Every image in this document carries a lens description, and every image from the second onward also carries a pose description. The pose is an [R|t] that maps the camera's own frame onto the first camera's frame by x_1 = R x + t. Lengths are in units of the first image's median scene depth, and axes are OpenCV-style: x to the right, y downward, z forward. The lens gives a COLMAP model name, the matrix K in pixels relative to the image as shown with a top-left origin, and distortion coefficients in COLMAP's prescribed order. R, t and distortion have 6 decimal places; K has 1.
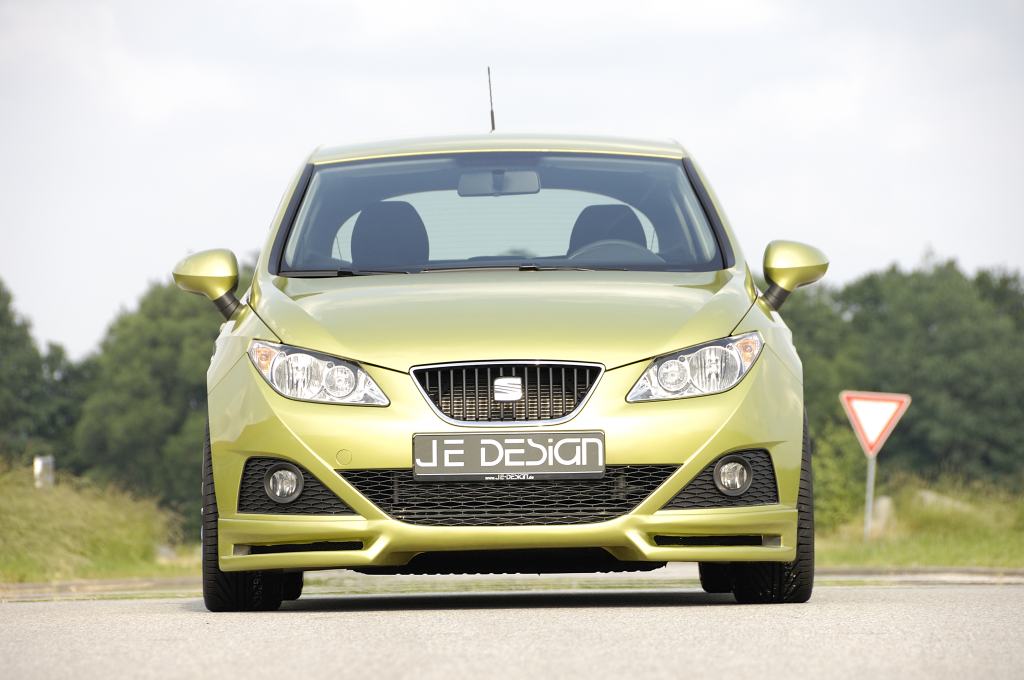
lens RADIAL K [[7640.6, 0, 512.0], [0, 7640.6, 340.0], [0, 0, 1]] dist [0.470916, 15.196865]
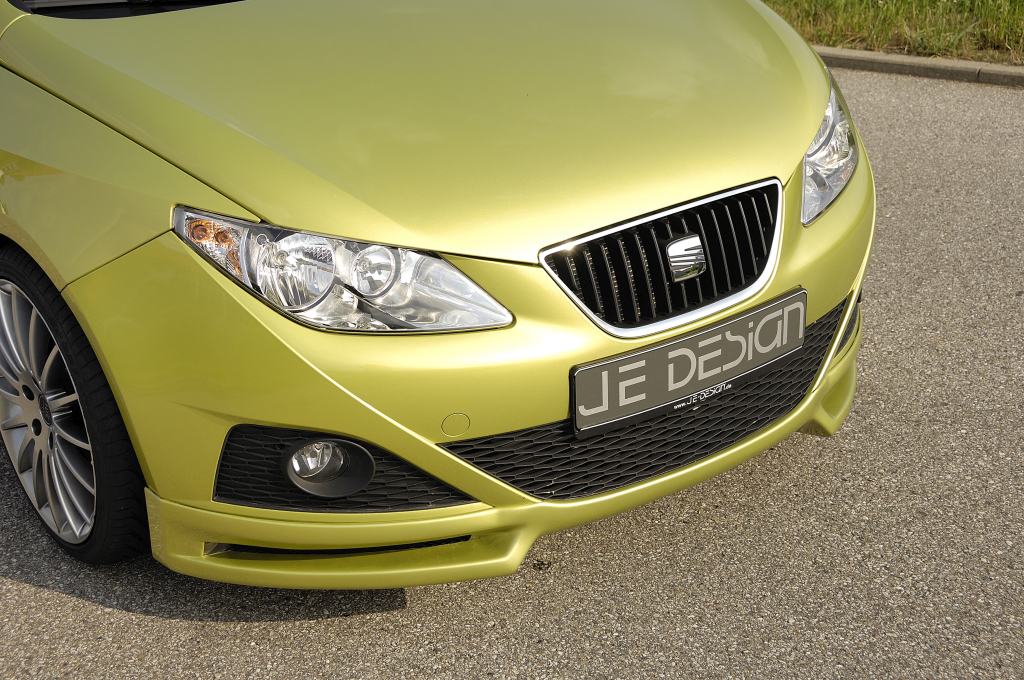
lens RADIAL K [[1660.0, 0, 512.0], [0, 1660.0, 340.0], [0, 0, 1]] dist [0.239604, 0.253378]
pose [[0.810813, -0.256967, 0.525880, -0.084182], [0.022370, 0.911420, 0.410868, -0.043031], [-0.584877, -0.321373, 0.744740, 0.907401]]
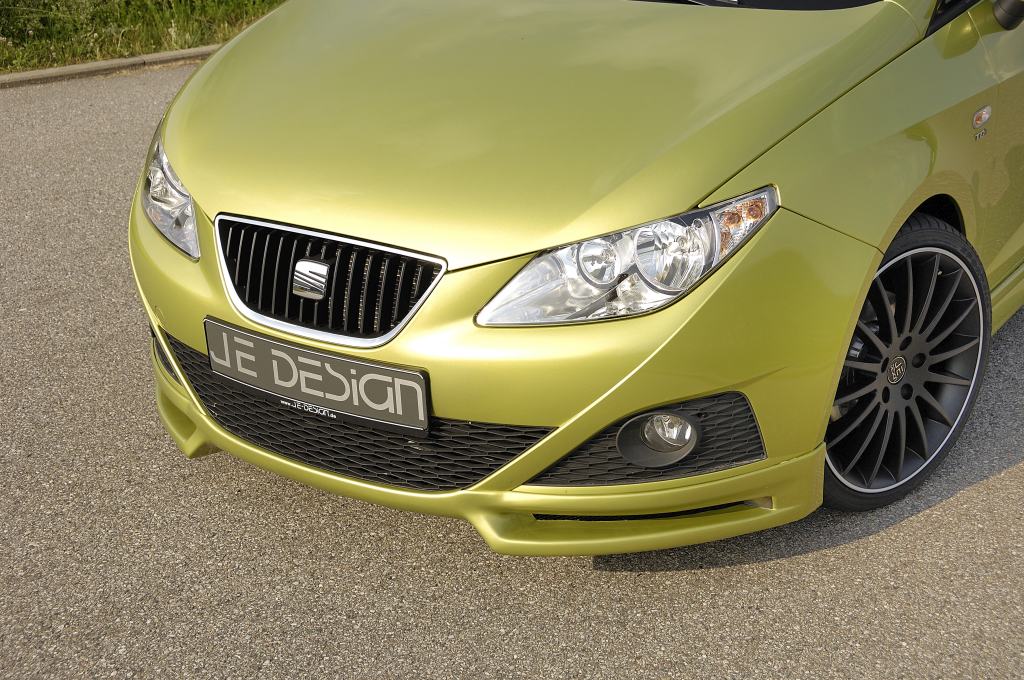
lens RADIAL K [[1581.0, 0, 512.0], [0, 1581.0, 340.0], [0, 0, 1]] dist [-0.001490, 0.000315]
pose [[0.836192, 0.208778, -0.507143, 0.084761], [0.031574, 0.904848, 0.424563, -0.046555], [0.547527, -0.371029, 0.750035, 0.905925]]
